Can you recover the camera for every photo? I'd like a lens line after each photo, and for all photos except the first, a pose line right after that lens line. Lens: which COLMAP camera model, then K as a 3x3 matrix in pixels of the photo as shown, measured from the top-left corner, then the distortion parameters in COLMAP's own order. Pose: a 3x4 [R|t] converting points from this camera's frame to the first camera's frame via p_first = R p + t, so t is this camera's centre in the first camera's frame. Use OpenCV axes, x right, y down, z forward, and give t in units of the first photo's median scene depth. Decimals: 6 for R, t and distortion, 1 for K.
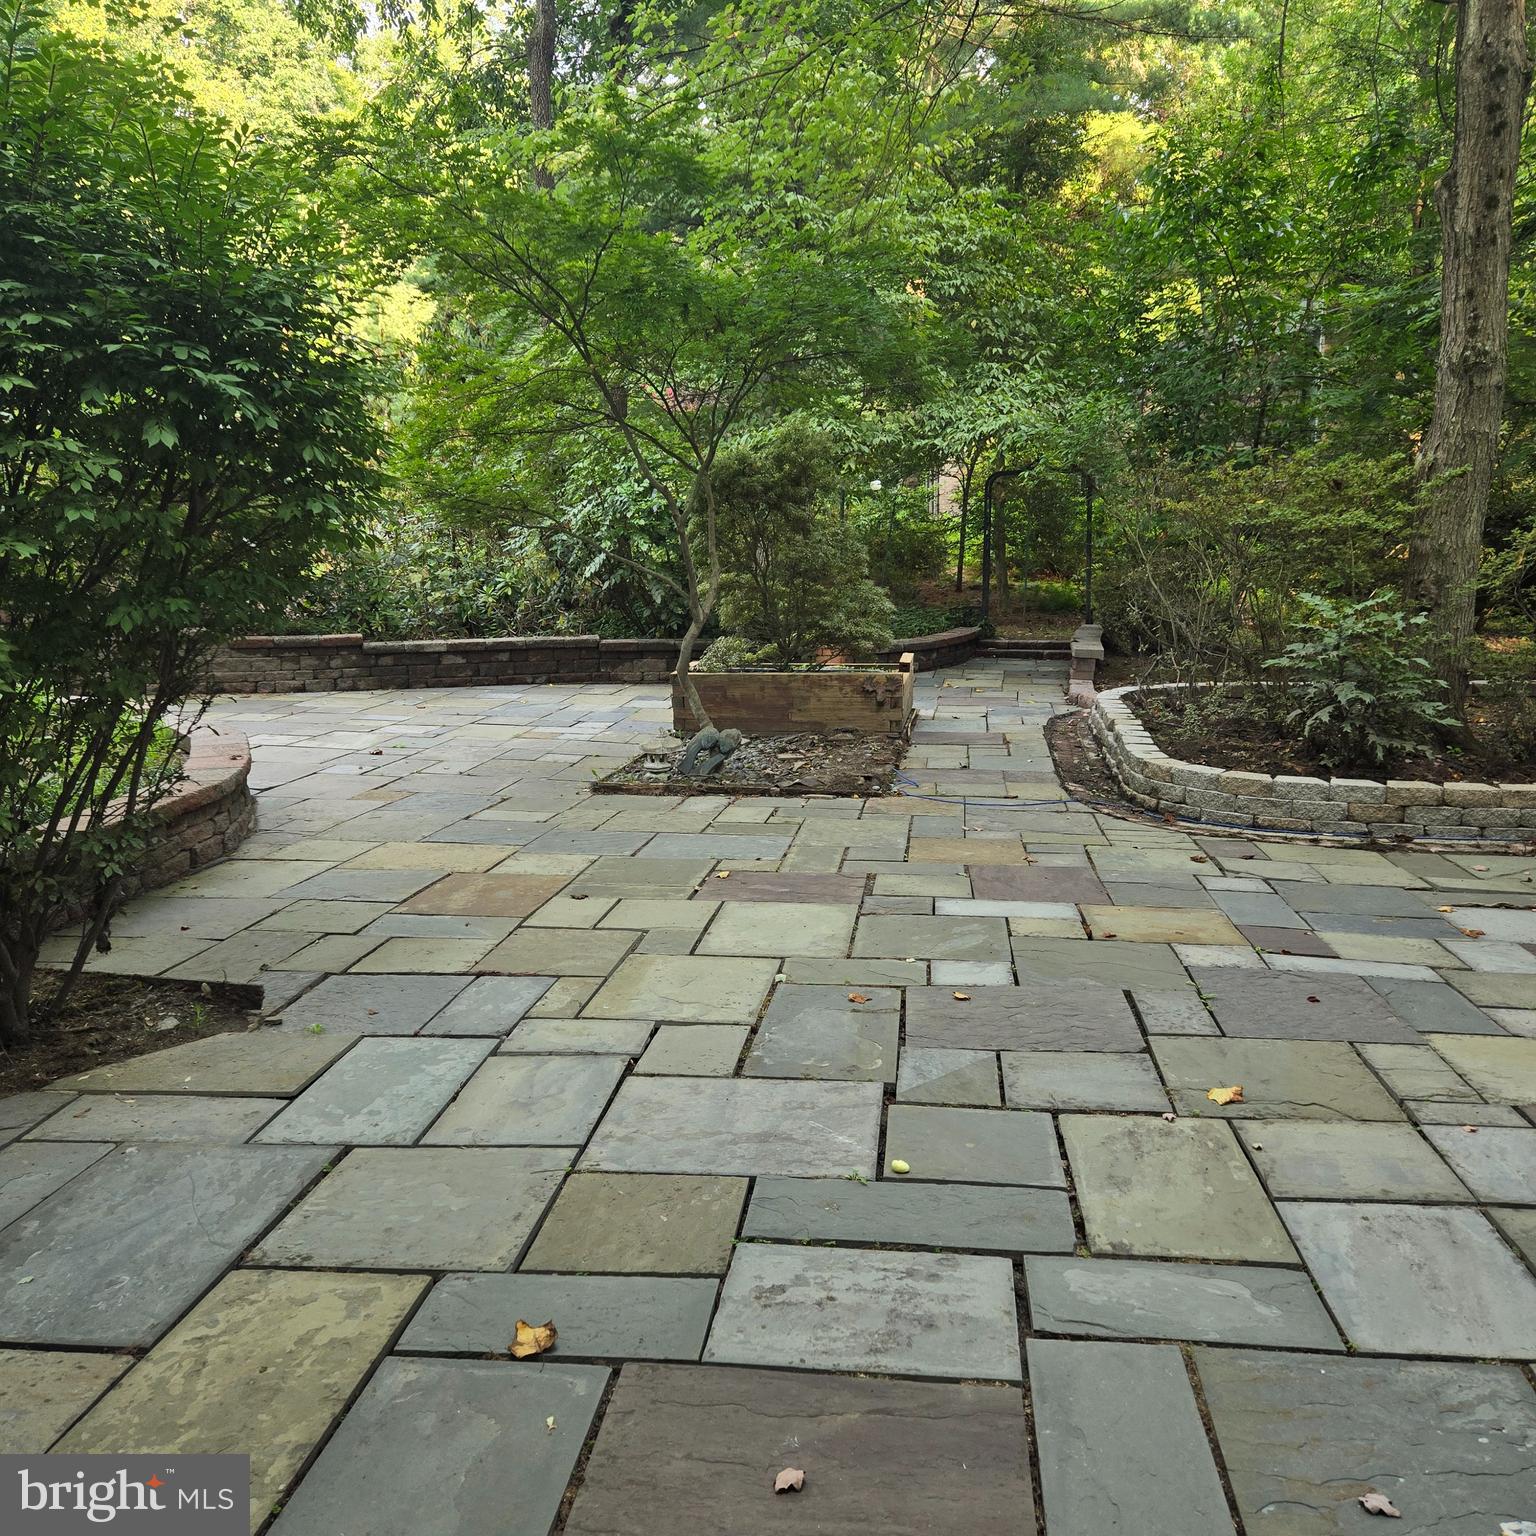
lens RADIAL K [[1425.7, 0, 818.8], [0, 1425.7, 782.0], [0, 0, 1]] dist [0.106371, -0.120195]
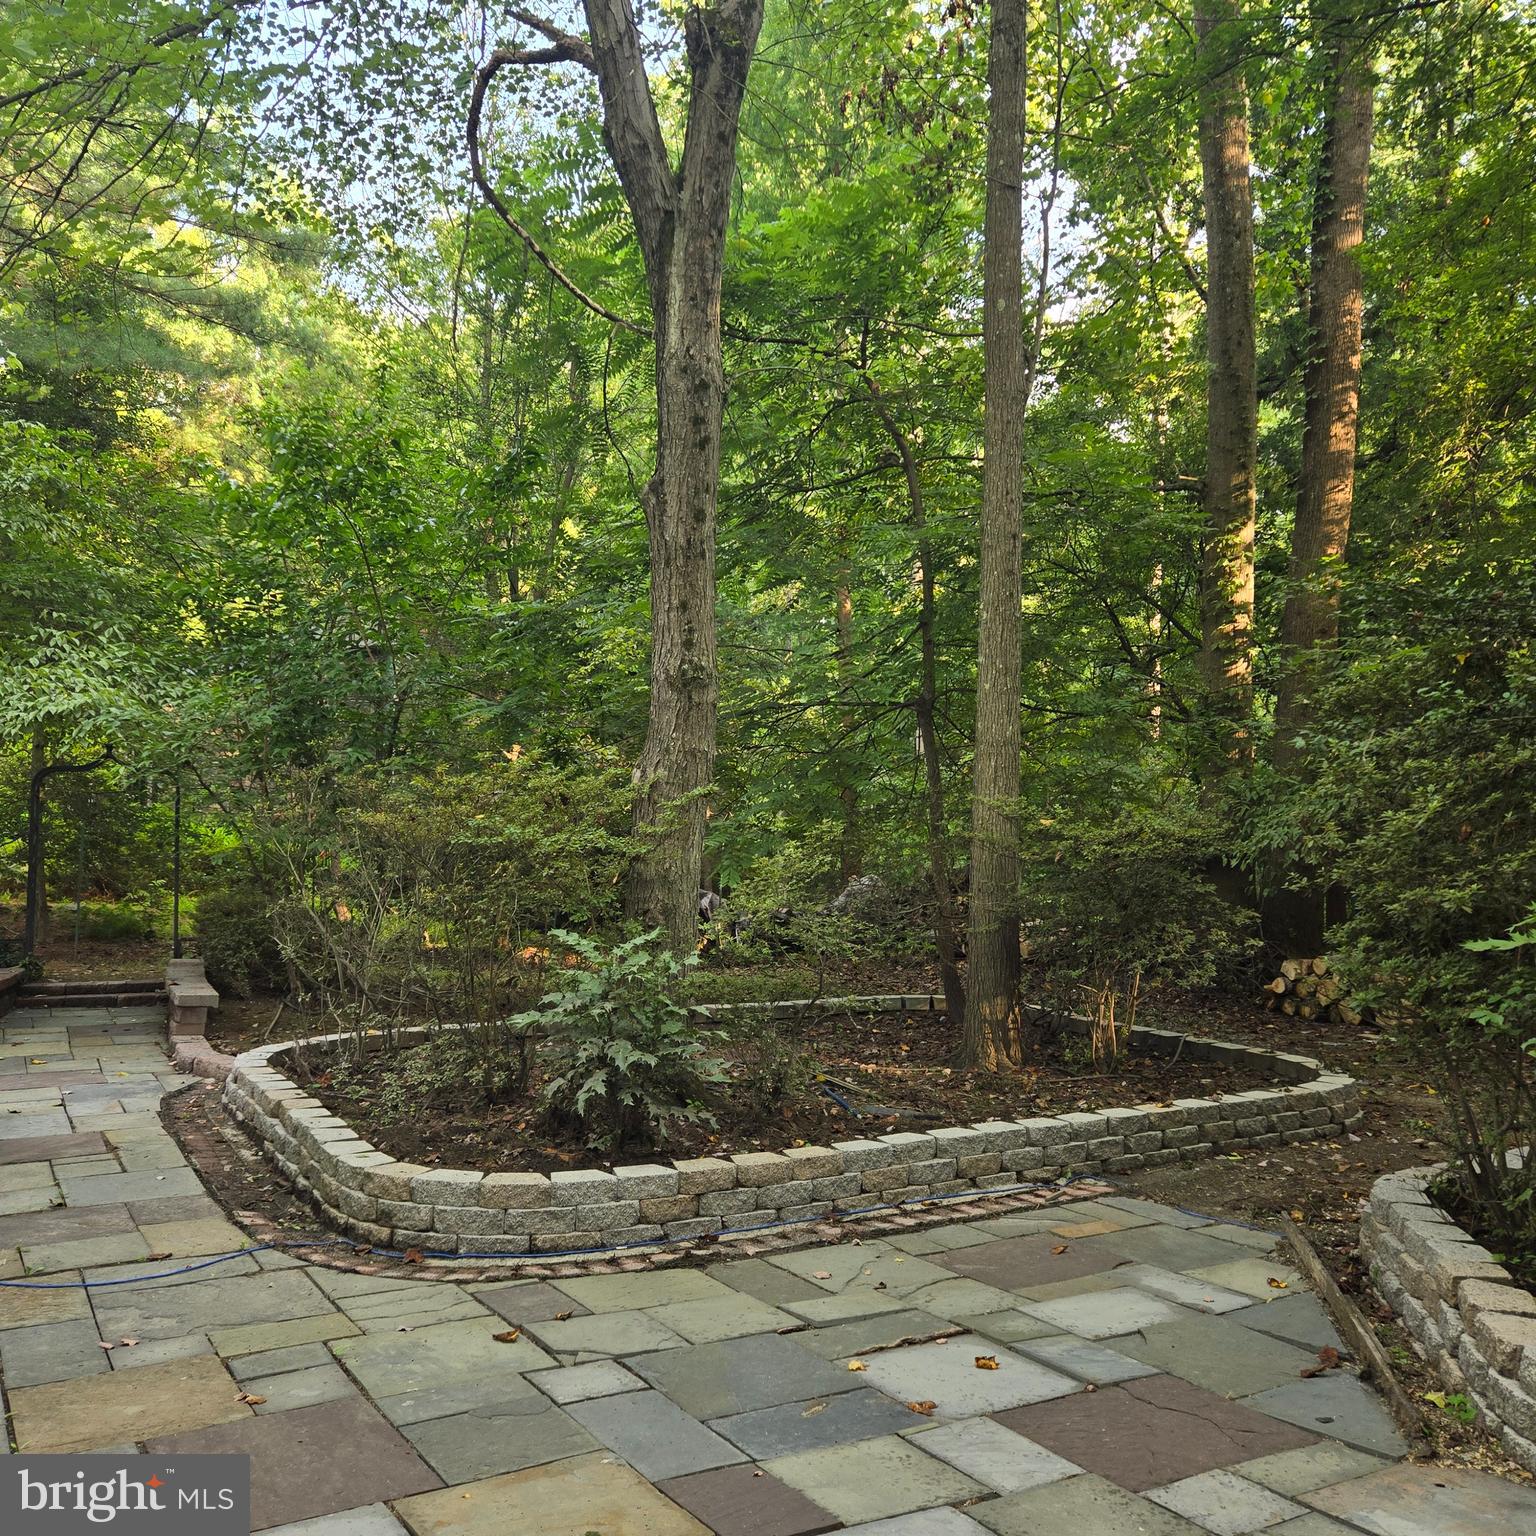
lens RADIAL K [[1425.7, 0, 818.8], [0, 1425.7, 782.0], [0, 0, 1]] dist [0.106371, -0.120195]
pose [[0.798350, 0.040940, 0.600801, -0.028611], [0.087876, 0.979086, -0.183489, -0.049004], [-0.595748, 0.199284, 0.778056, 0.258435]]
